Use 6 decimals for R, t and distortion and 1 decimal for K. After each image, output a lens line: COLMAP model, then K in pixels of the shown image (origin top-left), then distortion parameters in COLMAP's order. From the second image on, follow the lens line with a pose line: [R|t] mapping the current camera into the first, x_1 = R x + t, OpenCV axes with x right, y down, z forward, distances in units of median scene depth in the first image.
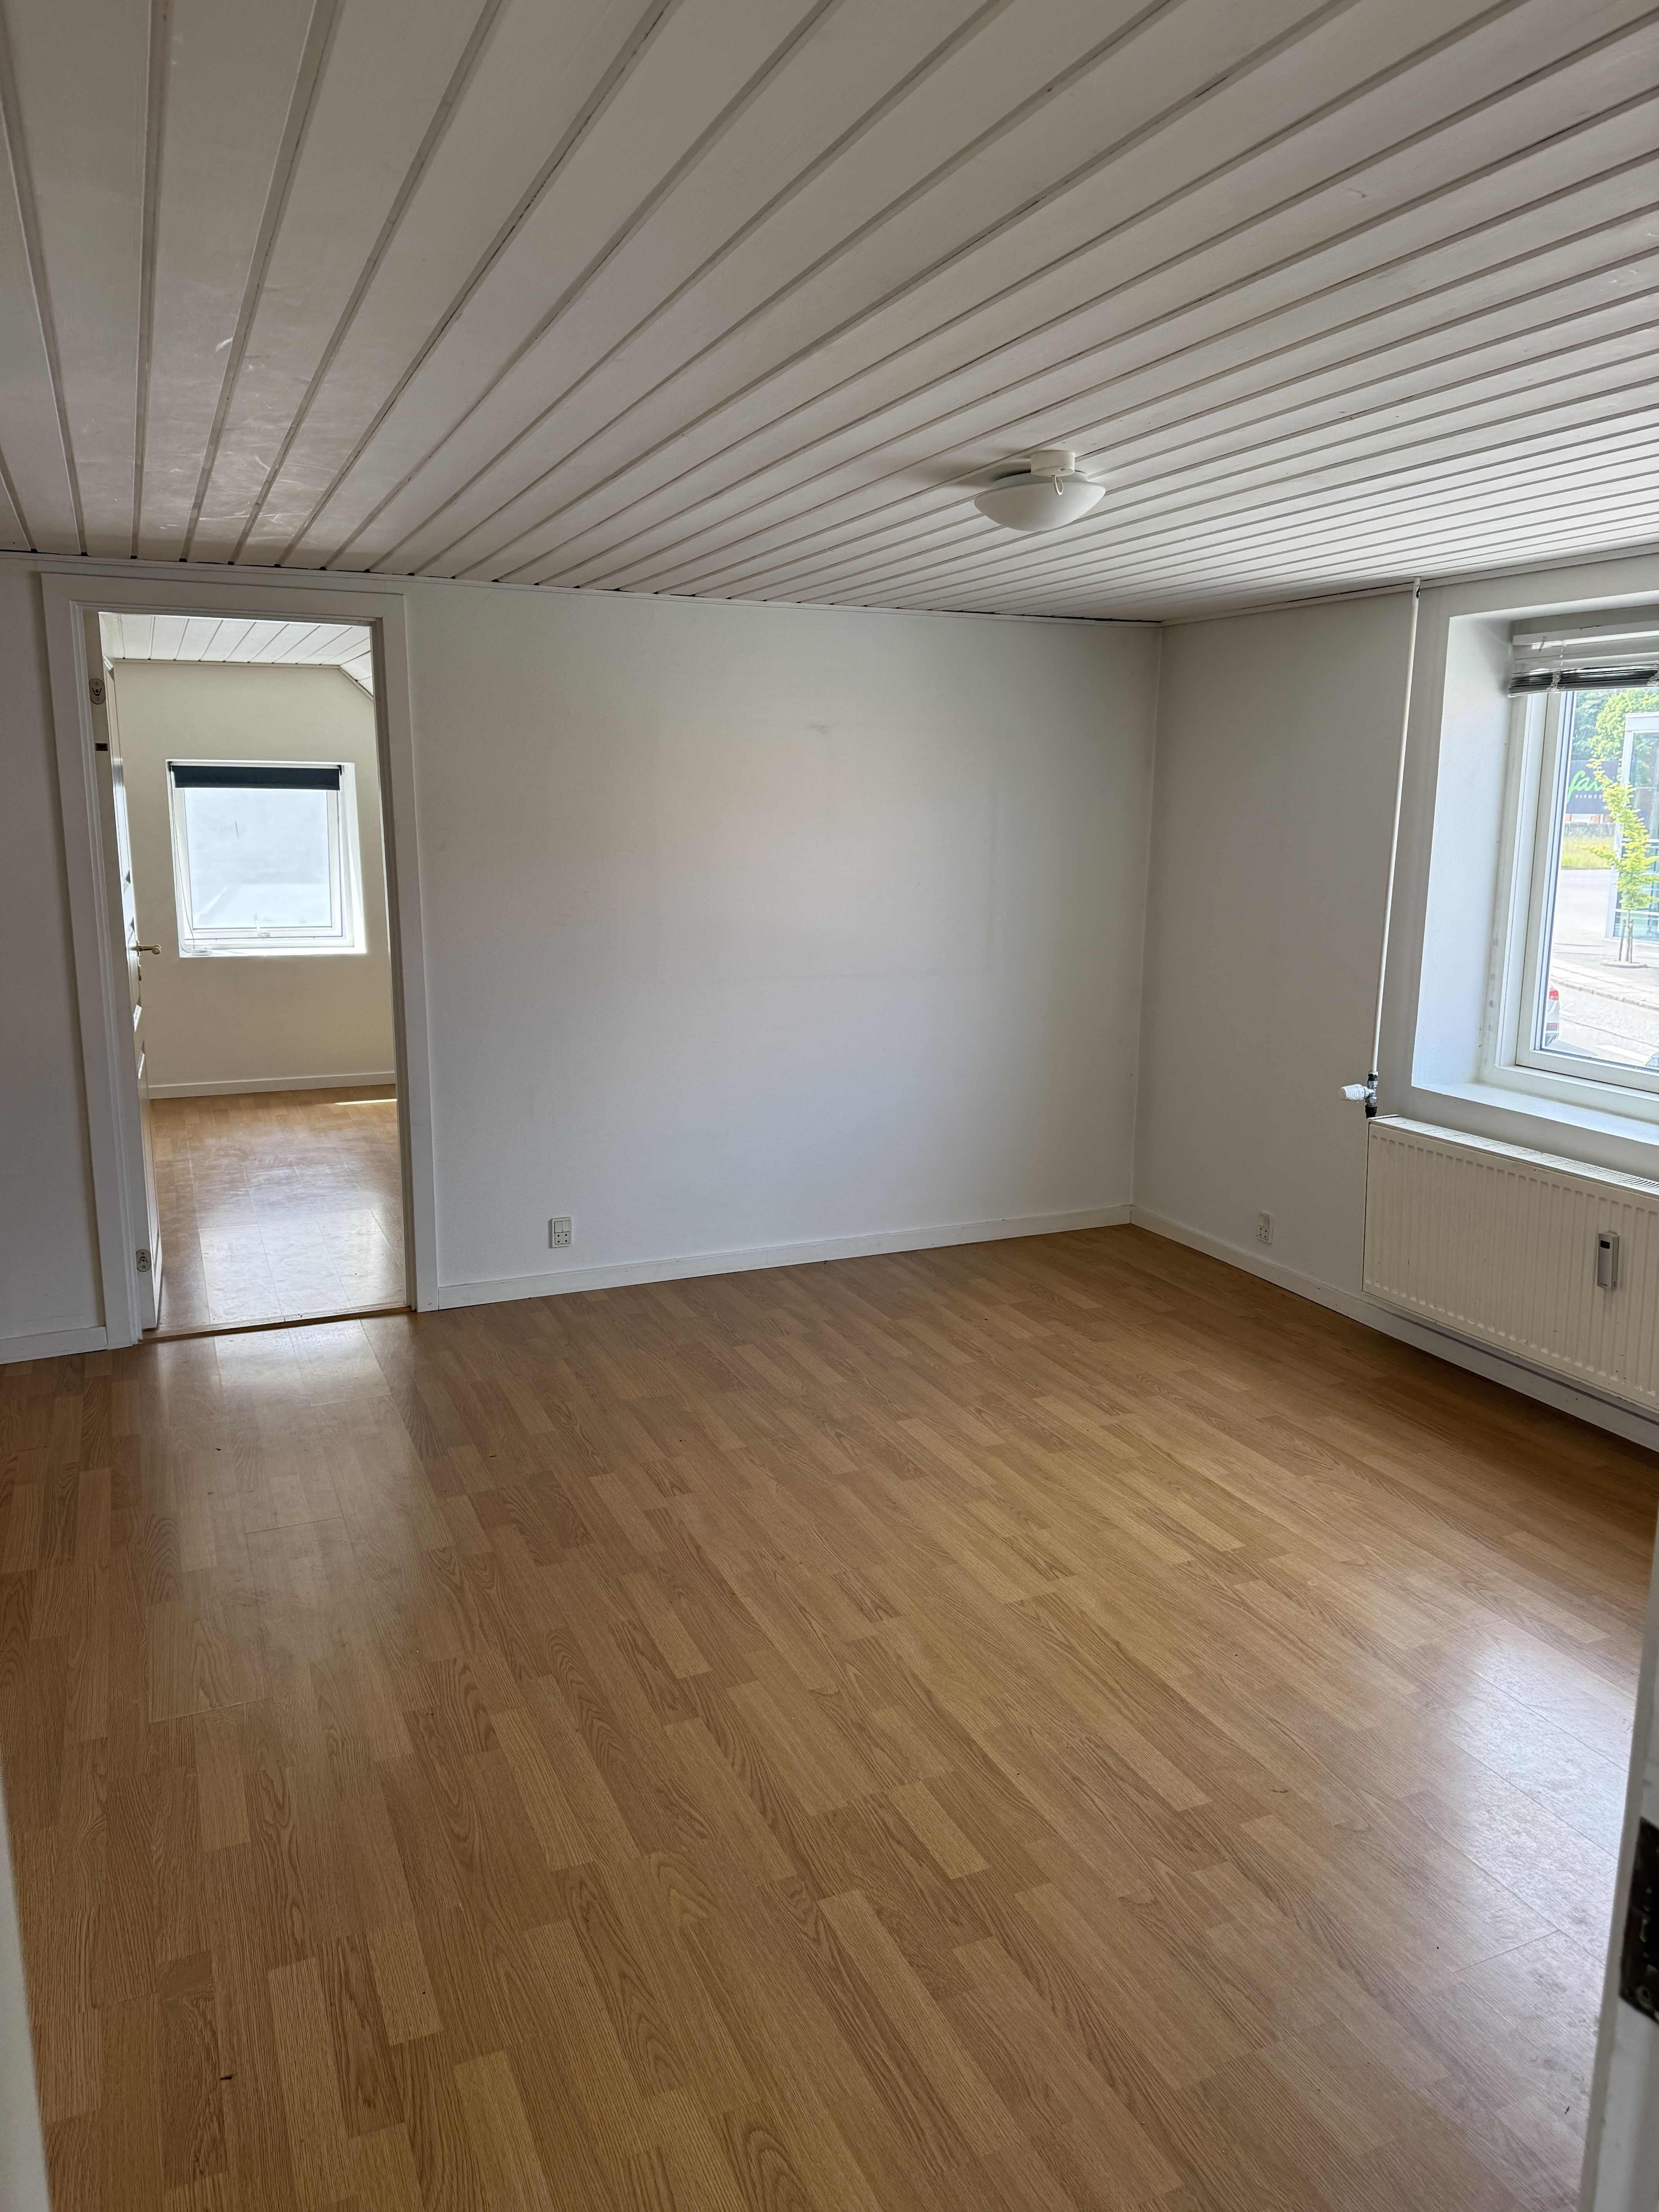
lens RADIAL K [[1556.6, 0, 829.5], [0, 1556.6, 1106.0], [0, 0, 1]] dist [0.041855, -0.001190]
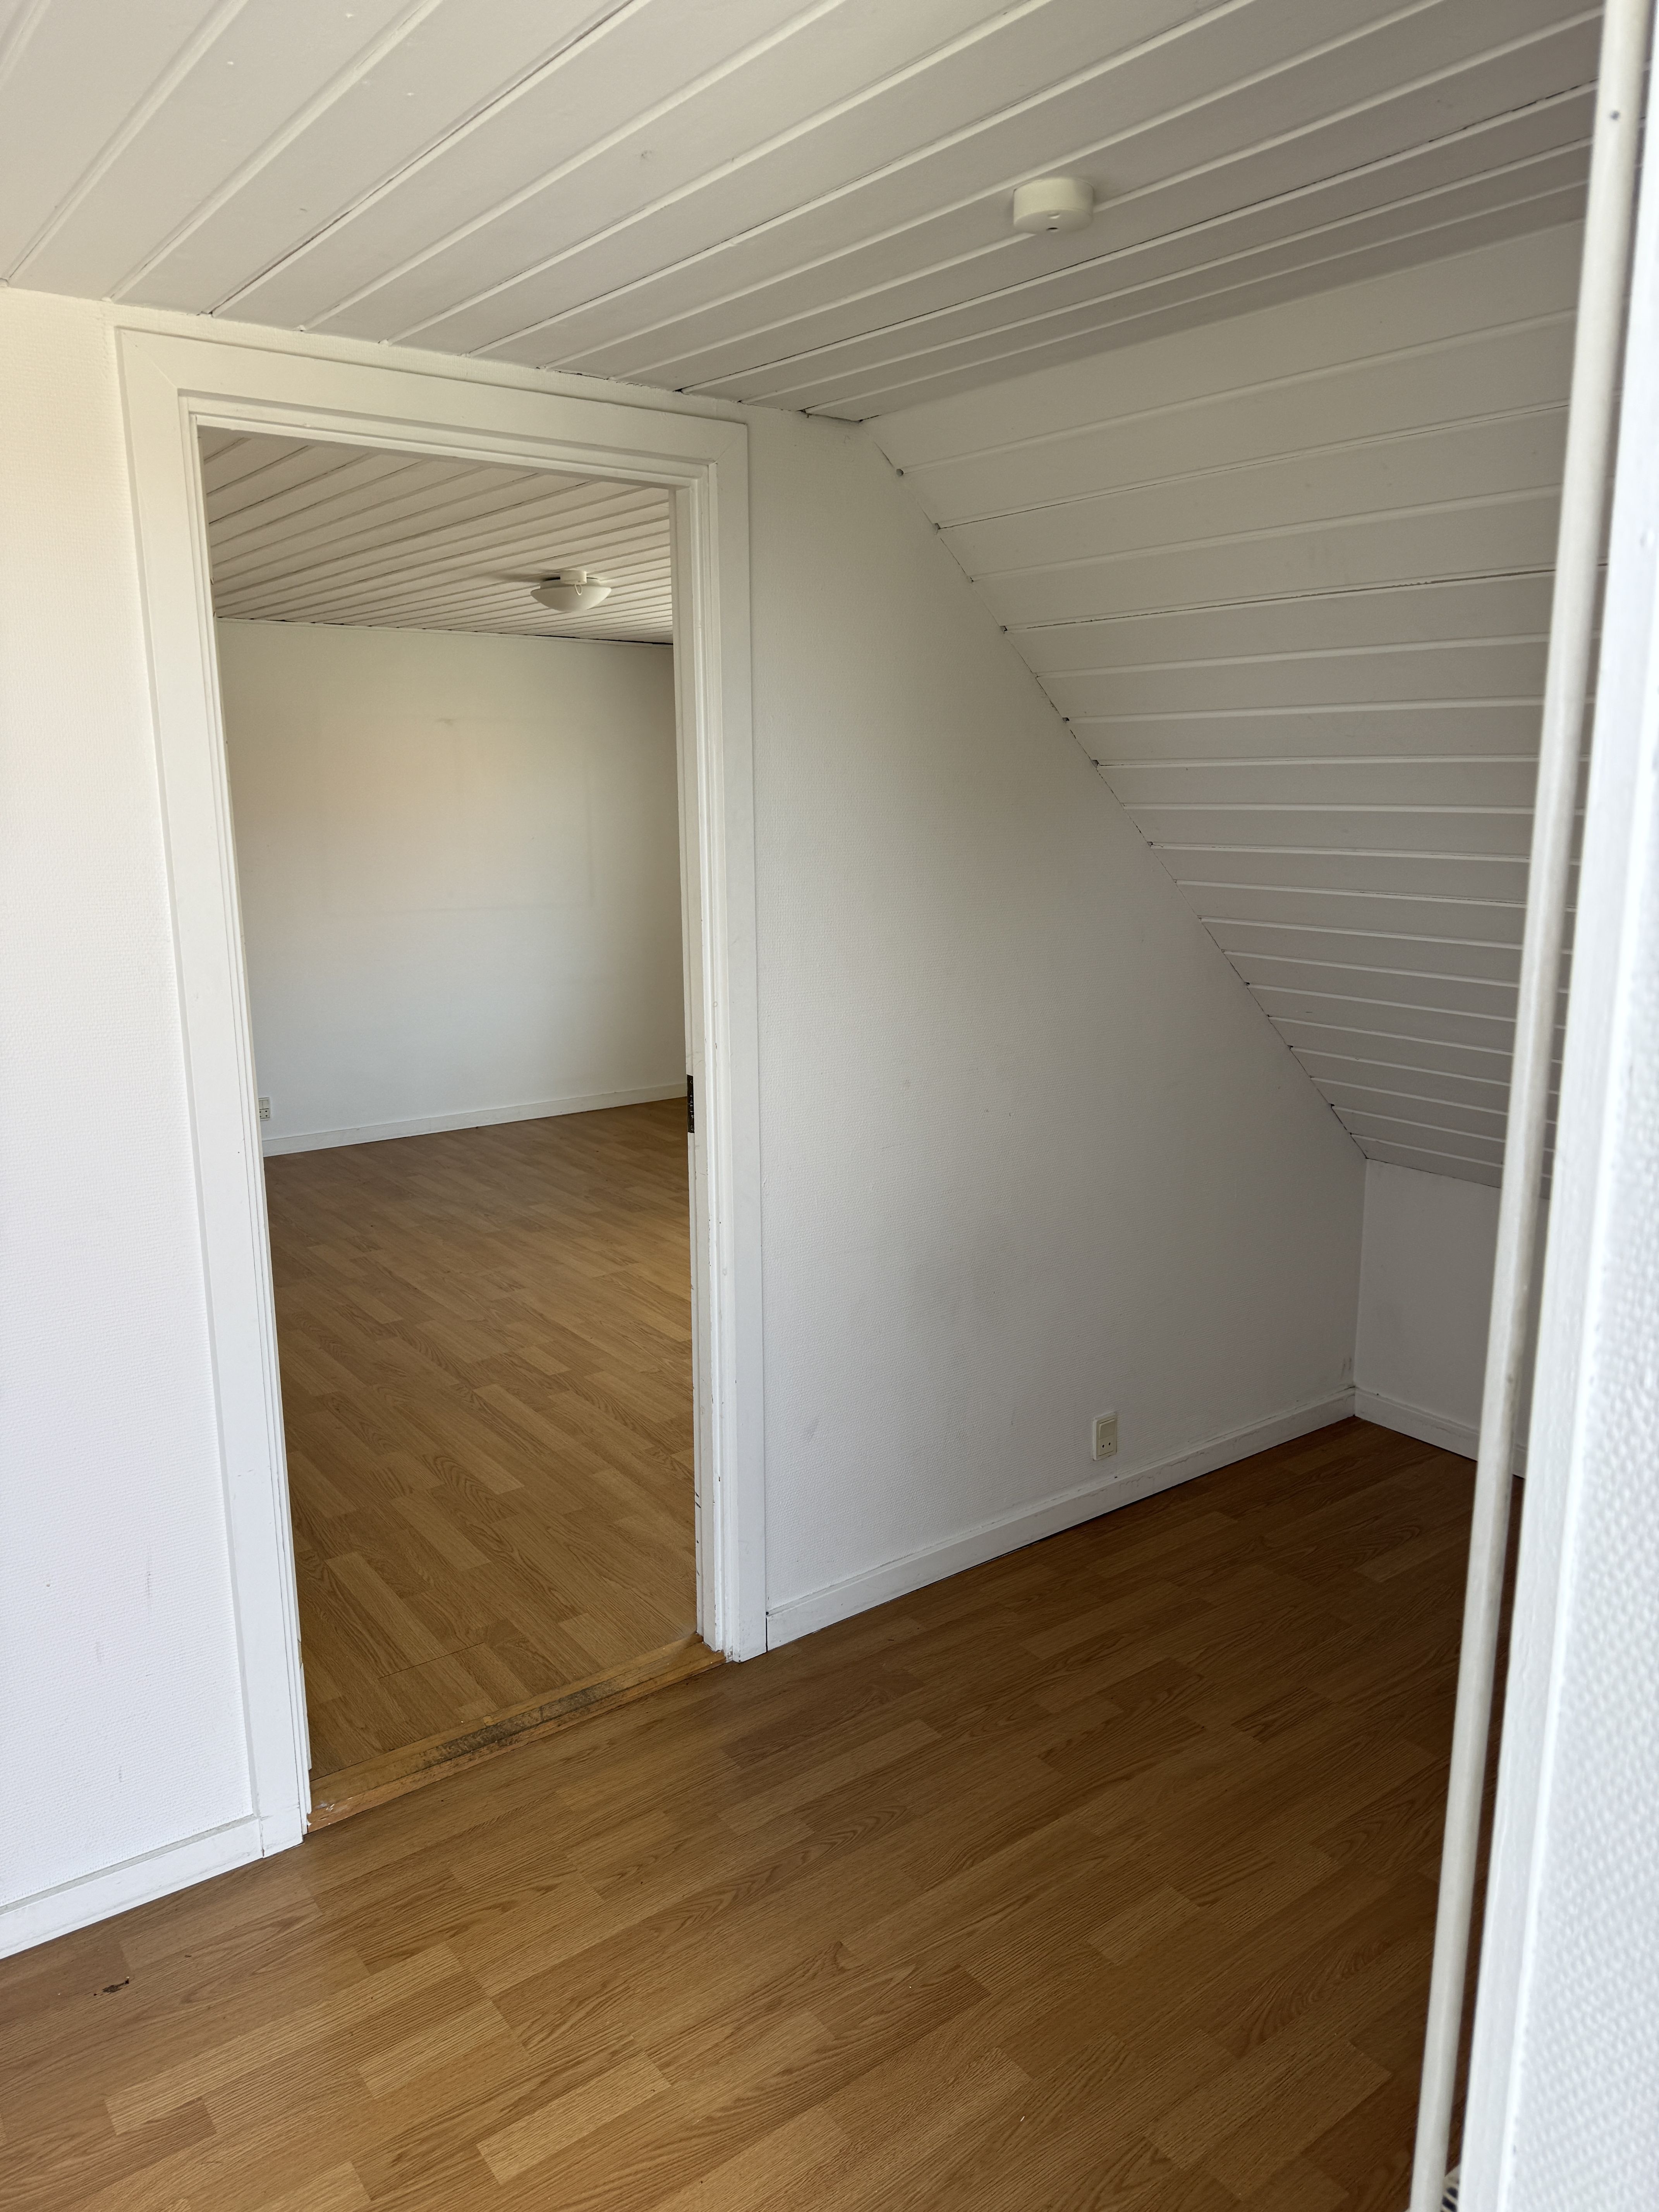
lens RADIAL K [[1556.6, 0, 829.5], [0, 1556.6, 1106.0], [0, 0, 1]] dist [0.041855, -0.001190]
pose [[0.976774, -0.044540, 0.209590, 0.022682], [0.040517, 0.998904, 0.023450, 0.115651], [-0.210404, -0.014413, 0.977508, -0.601877]]
